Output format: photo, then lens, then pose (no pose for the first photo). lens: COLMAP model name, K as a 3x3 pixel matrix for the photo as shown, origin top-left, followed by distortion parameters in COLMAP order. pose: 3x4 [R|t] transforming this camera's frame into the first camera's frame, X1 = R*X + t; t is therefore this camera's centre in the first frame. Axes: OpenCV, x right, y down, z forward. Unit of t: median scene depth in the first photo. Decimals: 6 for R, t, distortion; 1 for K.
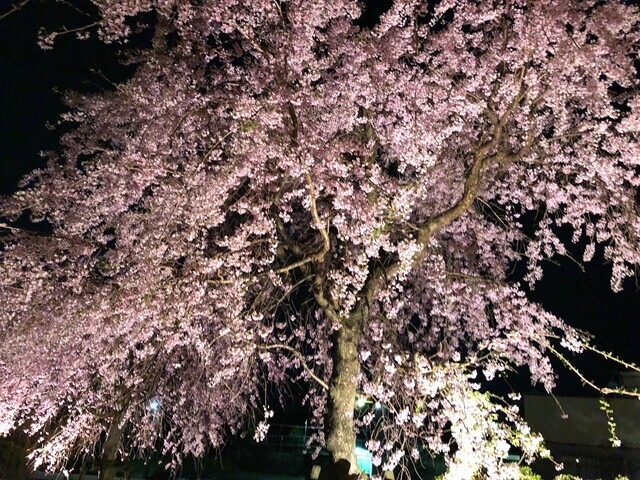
lens RADIAL K [[504.1, 0, 320.0], [0, 504.1, 240.0], [0, 0, 1]] dist [0.040449, -0.072112]
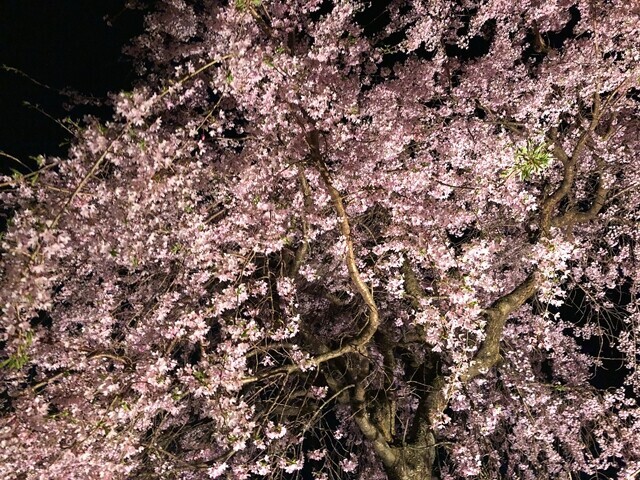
lens RADIAL K [[504.1, 0, 320.0], [0, 504.1, 240.0], [0, 0, 1]] dist [0.040449, -0.072112]
pose [[0.996011, -0.089153, 0.003742, -0.038560], [0.086183, 0.950267, -0.299274, 0.078243], [0.023125, 0.298403, 0.954160, 0.271079]]
